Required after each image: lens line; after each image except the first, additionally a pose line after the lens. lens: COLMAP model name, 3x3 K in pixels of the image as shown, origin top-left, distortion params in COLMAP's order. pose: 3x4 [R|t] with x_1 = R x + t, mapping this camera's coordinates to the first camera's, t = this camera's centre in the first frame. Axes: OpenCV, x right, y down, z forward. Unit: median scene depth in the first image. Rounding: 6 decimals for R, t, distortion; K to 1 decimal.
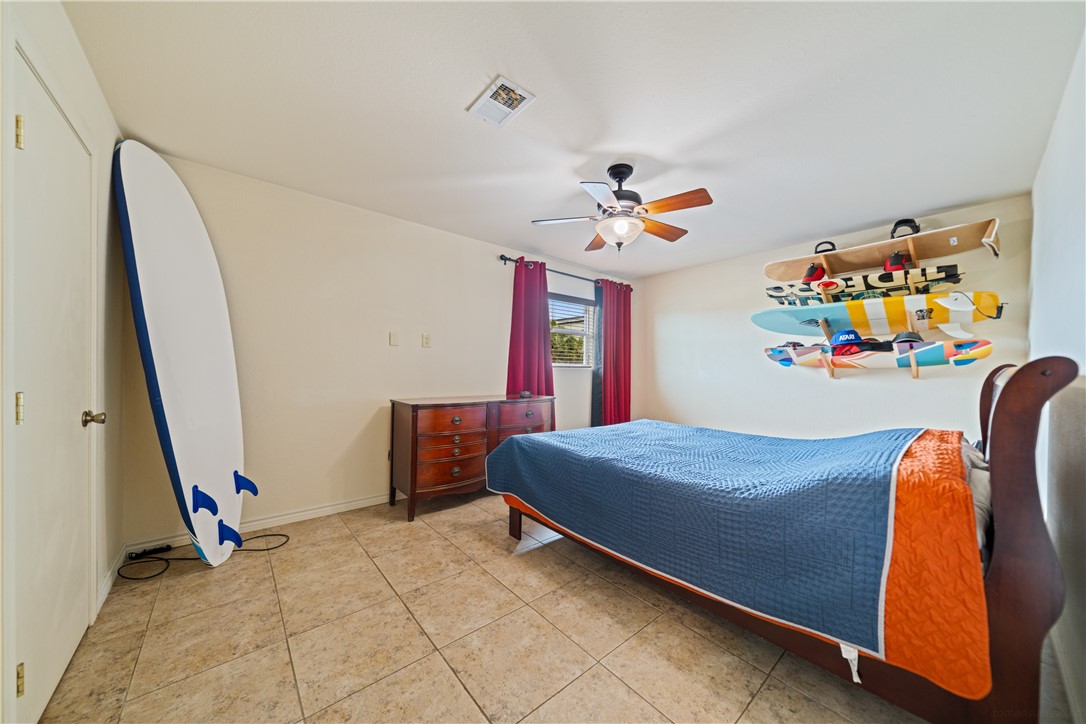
lens RADIAL K [[370.7, 0, 550.4], [0, 370.7, 372.0], [0, 0, 1]] dist [-0.000547, -0.000047]
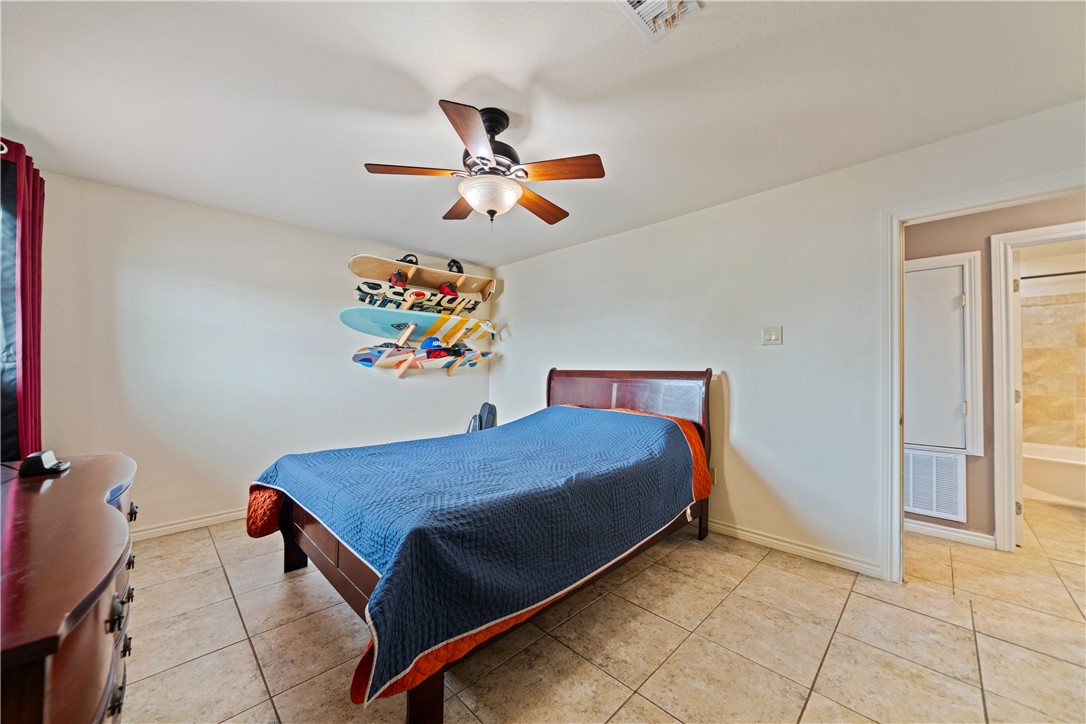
lens RADIAL K [[397.2, 0, 549.5], [0, 397.2, 366.0], [0, 0, 1]] dist [-0.000244, -0.000026]
pose [[-0.089473, 0.001846, 0.995987, -0.608752], [0.001647, 0.999997, -0.001706, -0.021649], [-0.995988, 0.001488, -0.089476, 0.894672]]
